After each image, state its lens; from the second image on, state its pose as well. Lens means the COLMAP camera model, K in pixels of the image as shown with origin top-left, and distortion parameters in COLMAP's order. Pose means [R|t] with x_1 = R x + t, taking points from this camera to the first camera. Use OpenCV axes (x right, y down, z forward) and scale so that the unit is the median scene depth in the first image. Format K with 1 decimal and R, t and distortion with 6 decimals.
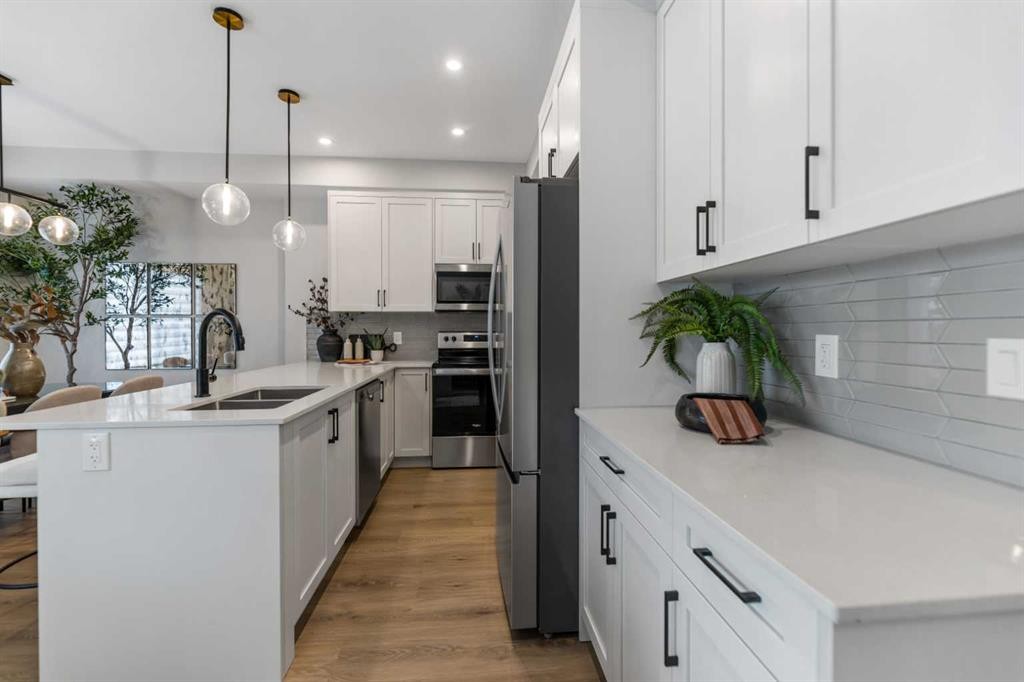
lens RADIAL K [[432.7, 0, 510.8], [0, 432.7, 330.5], [0, 0, 1]] dist [-0.004121, 0.000688]
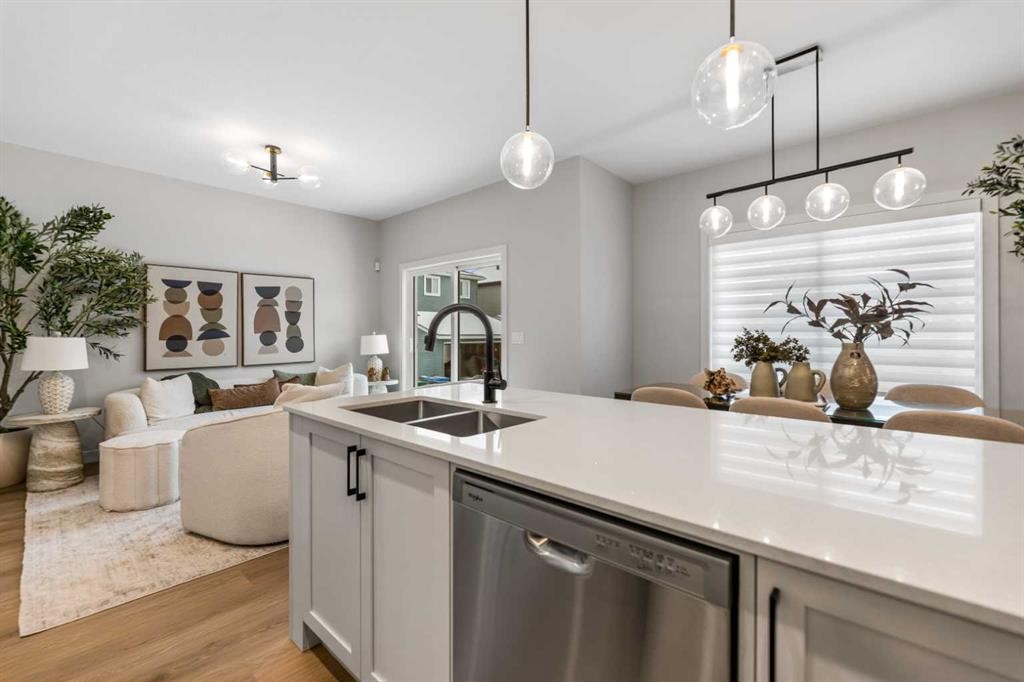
lens RADIAL K [[432.7, 0, 514.9], [0, 432.7, 329.1], [0, 0, 1]] dist [-0.004121, 0.000688]
pose [[-0.734223, -0.002428, -0.678904, -0.071624], [0.002263, 0.999979, -0.006023, 0.003108], [0.678905, -0.005959, -0.734202, 0.839827]]
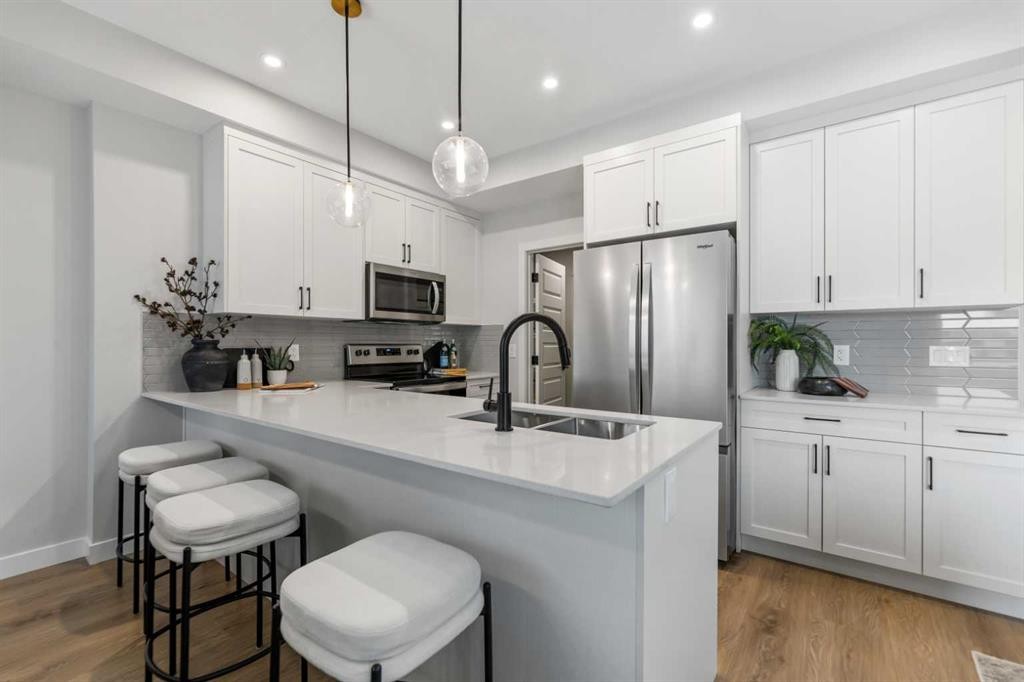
lens RADIAL K [[432.7, 0, 511.9], [0, 432.7, 344.1], [0, 0, 1]] dist [-0.004121, 0.000688]
pose [[0.669596, 0.001508, 0.742724, -0.619301], [-0.001644, 0.999998, -0.000548, 0.002544], [-0.742723, -0.000854, 0.669598, 0.247893]]
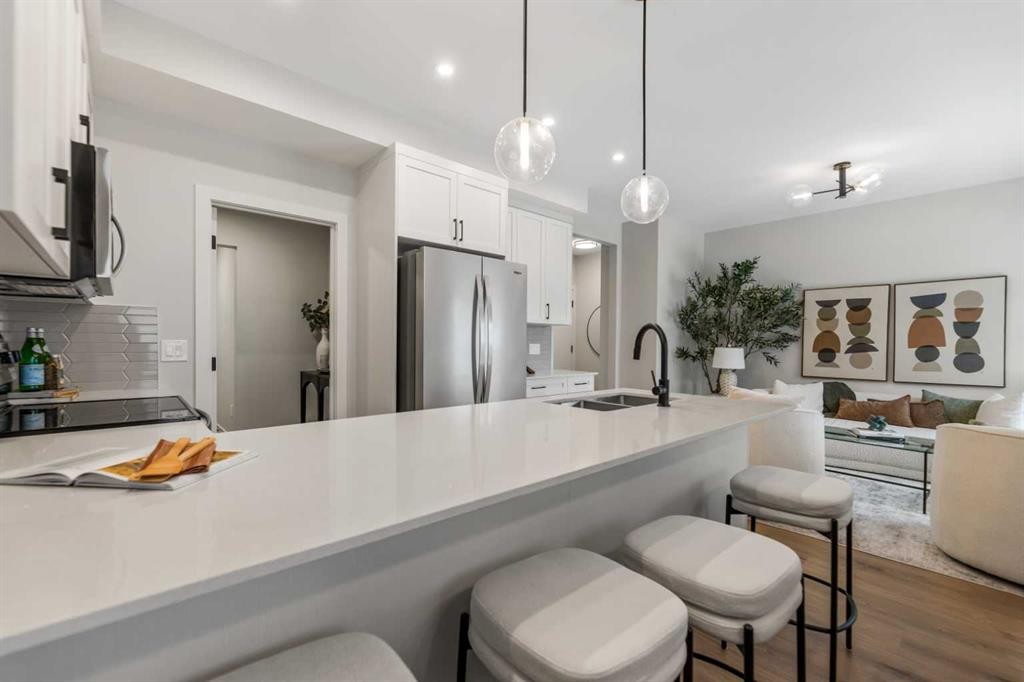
lens RADIAL K [[432.7, 0, 511.6], [0, 432.7, 351.3], [0, 0, 1]] dist [-0.004121, 0.000688]
pose [[-0.594418, -0.022270, 0.803848, -0.664115], [-0.008944, 0.999738, 0.021084, 0.000327], [-0.804107, 0.005343, -0.594461, 0.948700]]
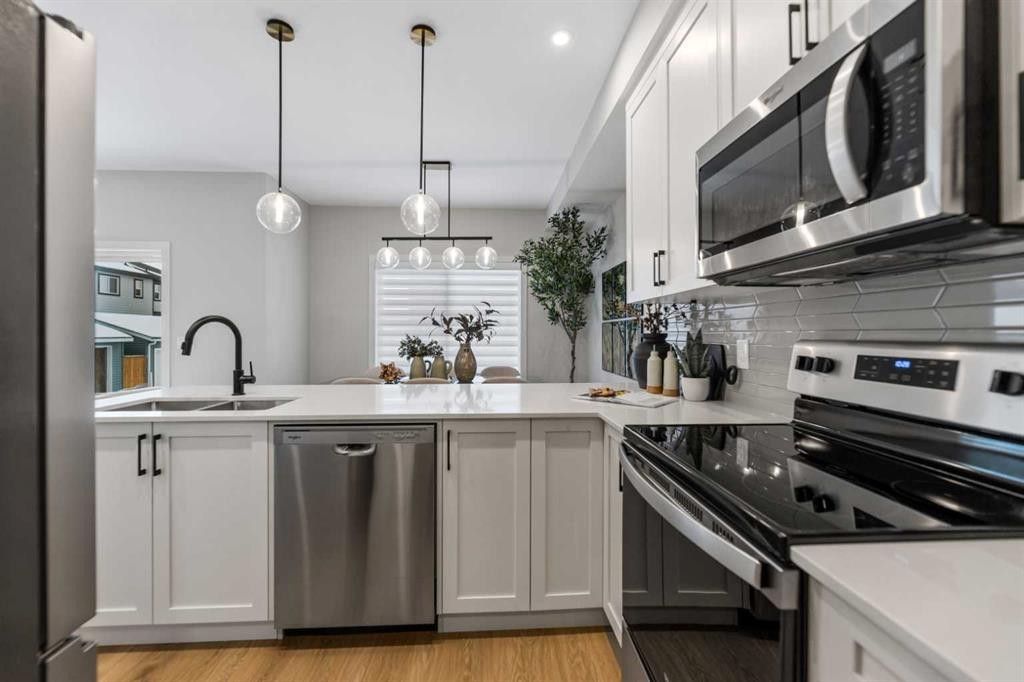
lens RADIAL K [[432.7, 0, 513.3], [0, 432.7, 330.7], [0, 0, 1]] dist [-0.004121, 0.000688]
pose [[-0.040665, -0.006671, -0.999151, 0.187779], [0.000250, 0.999978, -0.006687, -0.003229], [0.999173, -0.000522, -0.040662, 0.872092]]
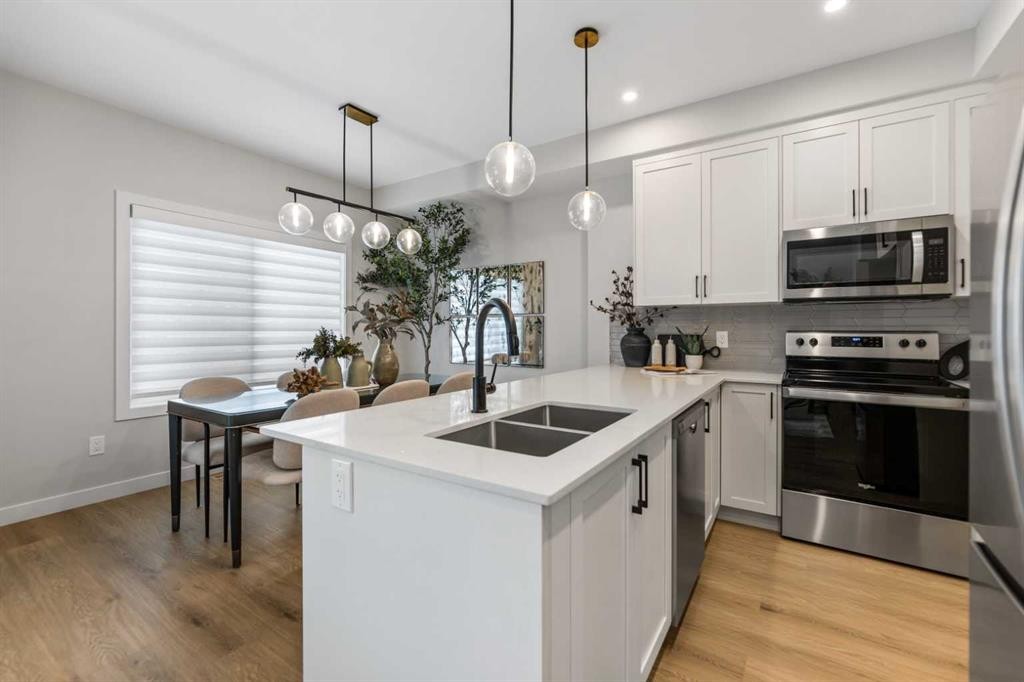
lens RADIAL K [[432.7, 0, 514.1], [0, 432.7, 328.2], [0, 0, 1]] dist [-0.004121, 0.000688]
pose [[0.783718, -0.000404, -0.621117, -0.086704], [-0.002534, 0.999989, -0.003847, 0.001668], [0.621112, 0.004589, 0.783708, 0.208890]]
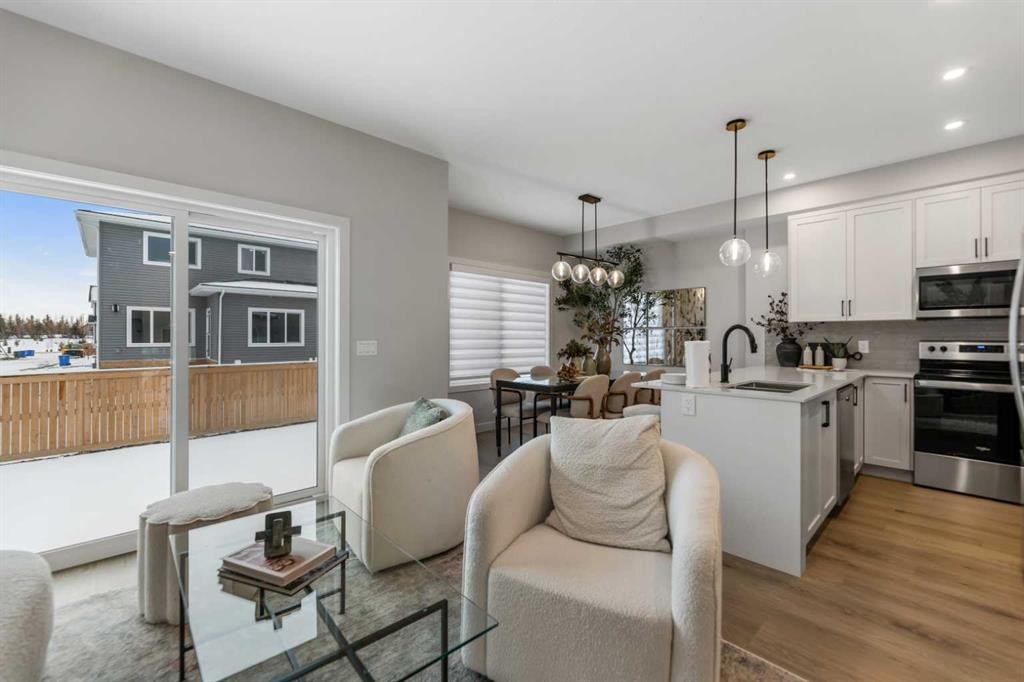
lens RADIAL K [[421.9, 0, 515.0], [0, 421.9, 335.8], [0, 0, 1]] dist [-0.005675, 0.001015]
pose [[0.622527, -0.000992, -0.782598, -0.003932], [-0.003599, 0.999985, -0.004130, -0.001248], [0.782590, 0.005388, 0.622514, -0.253972]]
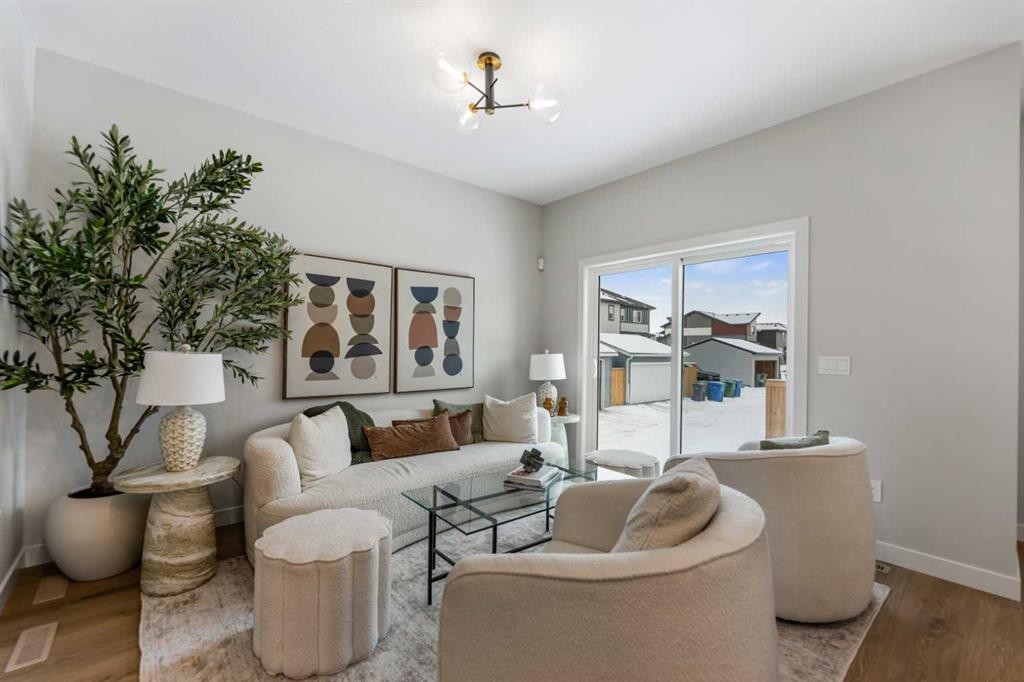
lens RADIAL K [[432.7, 0, 508.2], [0, 432.7, 343.9], [0, 0, 1]] dist [-0.004121, 0.000688]
pose [[-0.821178, -0.017516, -0.570403, -0.010063], [-0.014746, 0.999846, -0.009474, 0.000047], [0.570481, 0.000632, -0.821310, 0.297595]]
